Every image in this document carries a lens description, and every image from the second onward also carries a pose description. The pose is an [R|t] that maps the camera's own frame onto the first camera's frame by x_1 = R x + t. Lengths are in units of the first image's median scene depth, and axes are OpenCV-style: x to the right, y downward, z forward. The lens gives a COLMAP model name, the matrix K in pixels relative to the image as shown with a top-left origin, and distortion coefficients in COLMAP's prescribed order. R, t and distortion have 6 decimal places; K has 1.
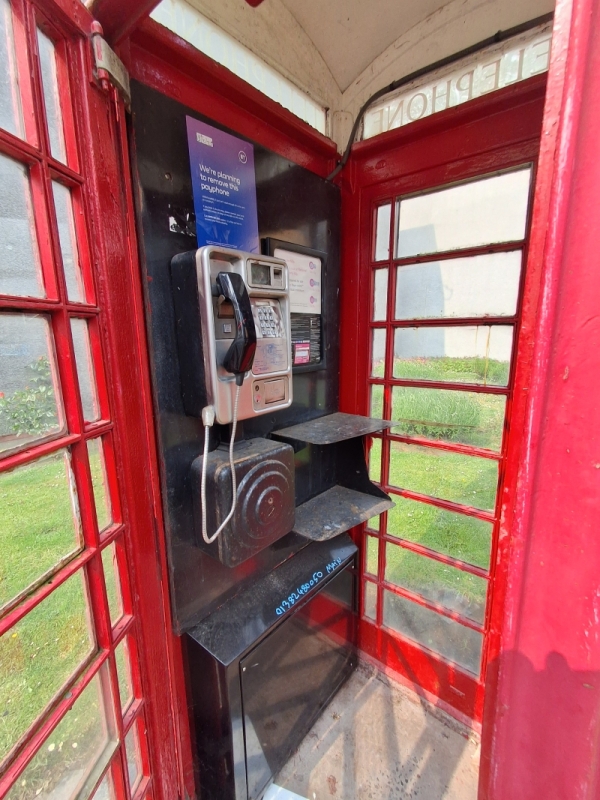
lens RADIAL K [[372.2, 0, 298.8], [0, 372.2, 412.7], [0, 0, 1]] dist [0.025980, 0.000312]
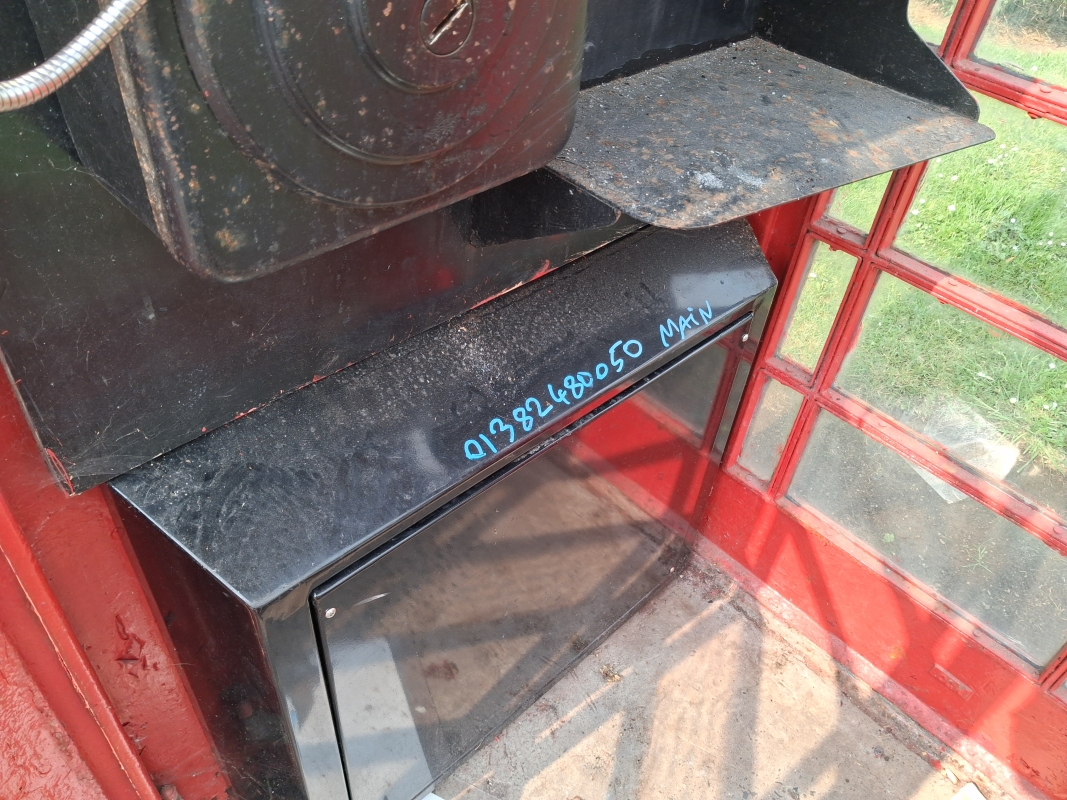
lens RADIAL K [[825.5, 0, 533.5], [0, 825.5, 400.0], [0, 0, 1]] dist [0.006526, -0.003516]
pose [[0.989463, 0.142489, -0.025697, 0.002063], [-0.111484, 0.863019, 0.492717, 0.155579], [0.092383, -0.484660, 0.869810, 0.401315]]
